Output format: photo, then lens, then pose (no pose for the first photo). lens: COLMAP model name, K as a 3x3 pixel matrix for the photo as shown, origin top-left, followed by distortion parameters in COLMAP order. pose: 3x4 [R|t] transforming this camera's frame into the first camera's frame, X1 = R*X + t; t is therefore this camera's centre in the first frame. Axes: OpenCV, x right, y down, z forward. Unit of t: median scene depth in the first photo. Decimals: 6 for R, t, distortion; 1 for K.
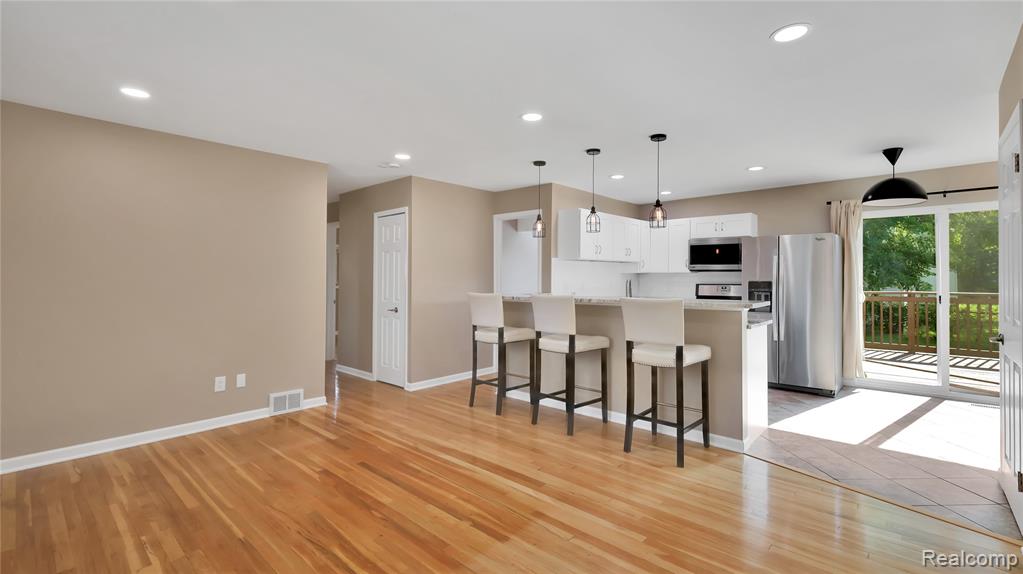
lens RADIAL K [[448.3, 0, 515.0], [0, 448.3, 272.7], [0, 0, 1]] dist [0.009011, -0.001897]
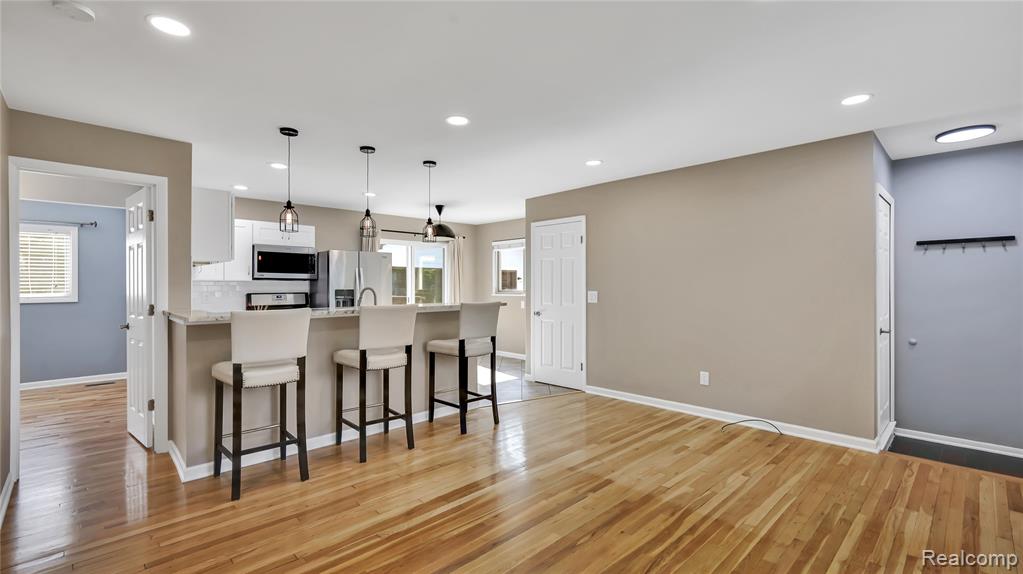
lens RADIAL K [[448.3, 0, 505.2], [0, 448.3, 288.3], [0, 0, 1]] dist [0.009011, -0.001897]
pose [[0.079373, -0.006703, 0.996822, -0.569628], [-0.005473, 0.999959, 0.007159, 0.006087], [-0.996830, -0.006024, 0.079334, 0.501371]]
